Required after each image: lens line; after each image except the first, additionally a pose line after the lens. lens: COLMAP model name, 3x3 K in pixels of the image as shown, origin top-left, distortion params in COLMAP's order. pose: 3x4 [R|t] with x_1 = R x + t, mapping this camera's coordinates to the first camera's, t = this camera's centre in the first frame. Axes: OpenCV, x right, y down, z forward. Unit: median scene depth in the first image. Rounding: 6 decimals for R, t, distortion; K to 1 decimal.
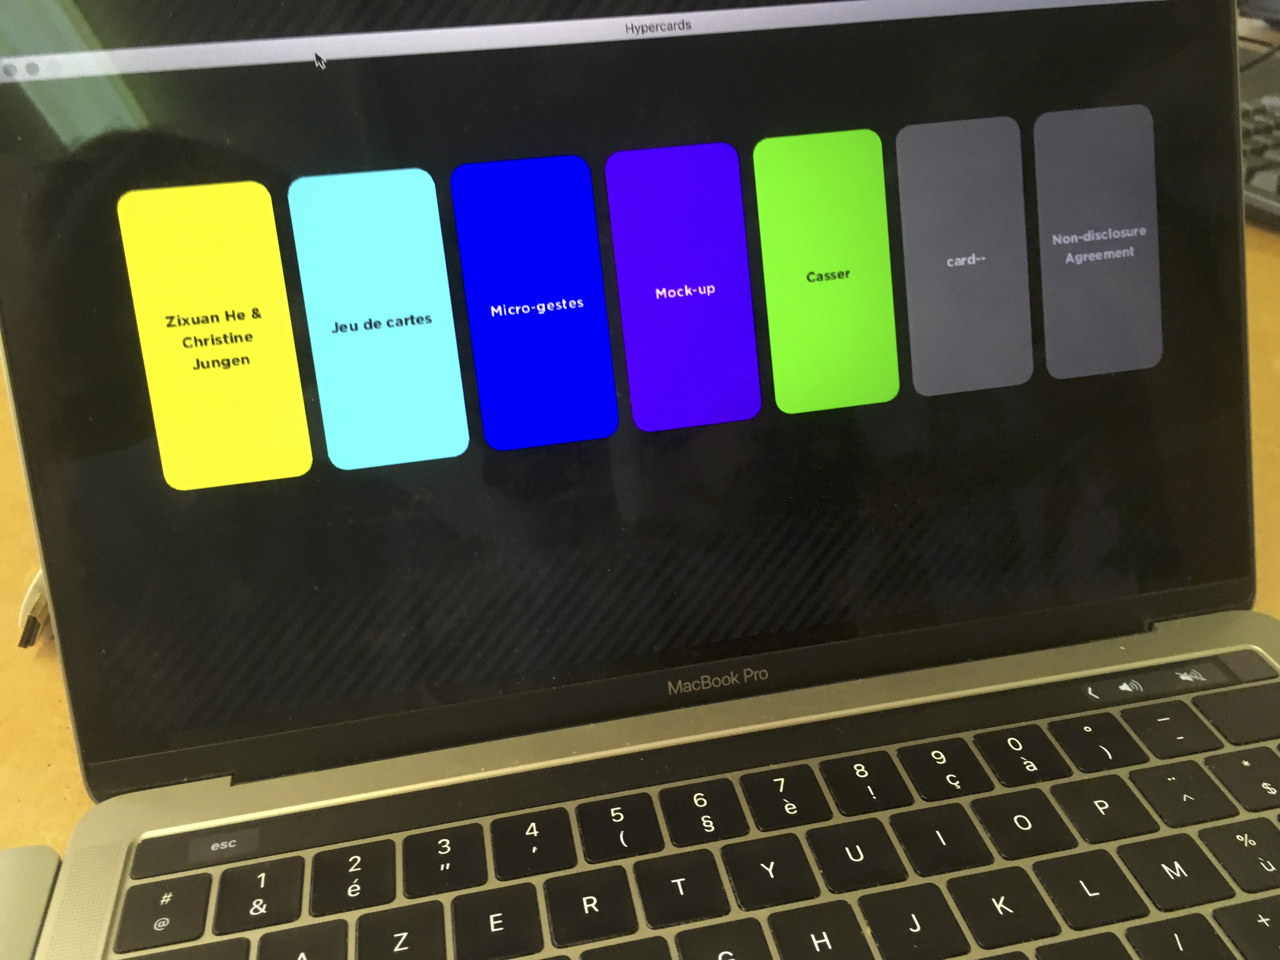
lens RADIAL K [[1085.8, 0, 617.6], [0, 1085.8, 496.2], [0, 0, 1]] dist [0.069300, -0.093069]
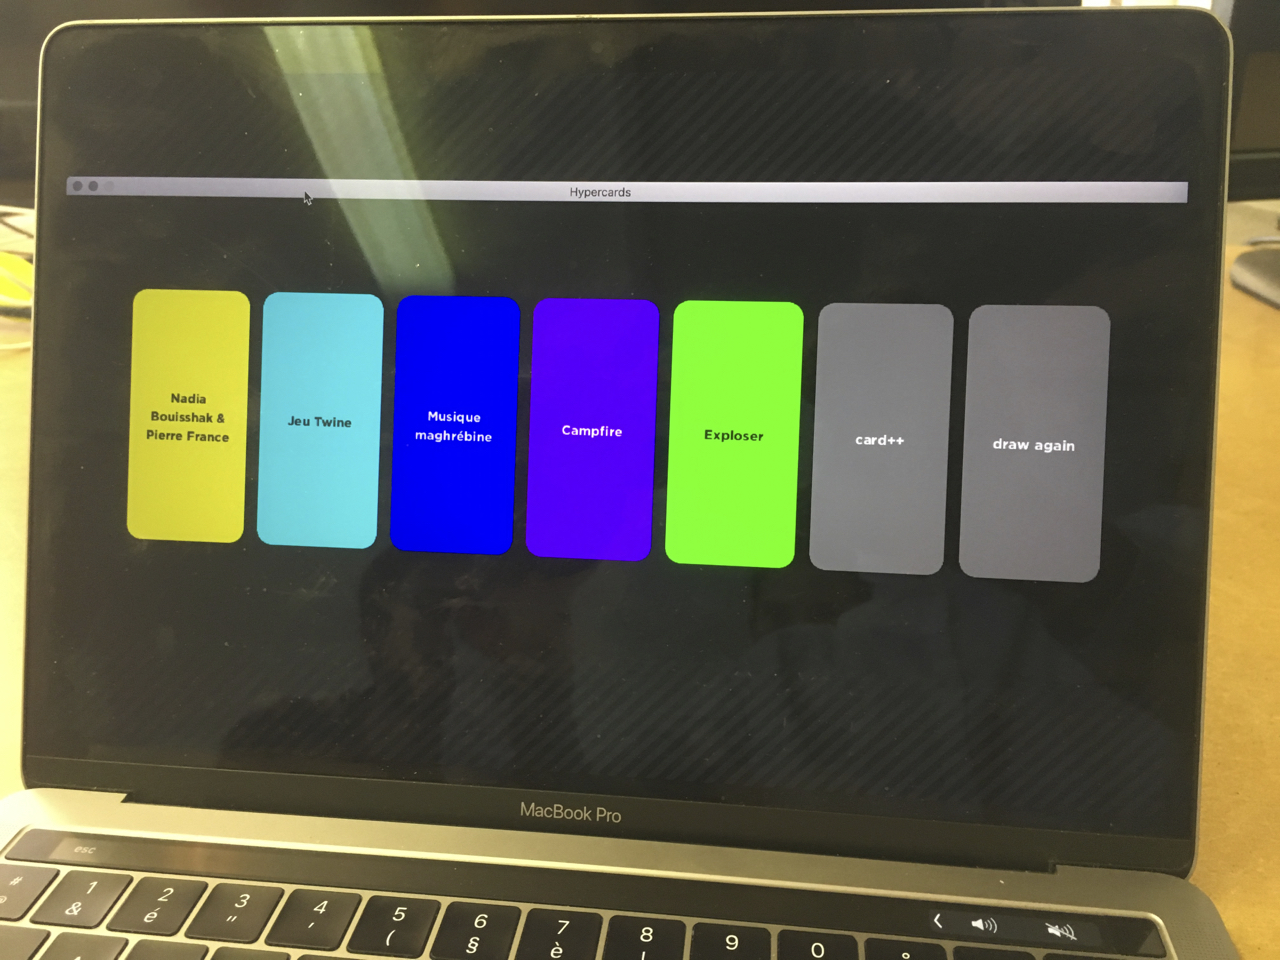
lens RADIAL K [[1085.8, 0, 619.4], [0, 1085.8, 494.0], [0, 0, 1]] dist [0.069300, -0.093069]
pose [[0.946853, 0.151377, -0.283823, 0.395236], [-0.182821, 0.979233, -0.087630, -0.040904], [0.264663, 0.134862, 0.954864, 0.008031]]
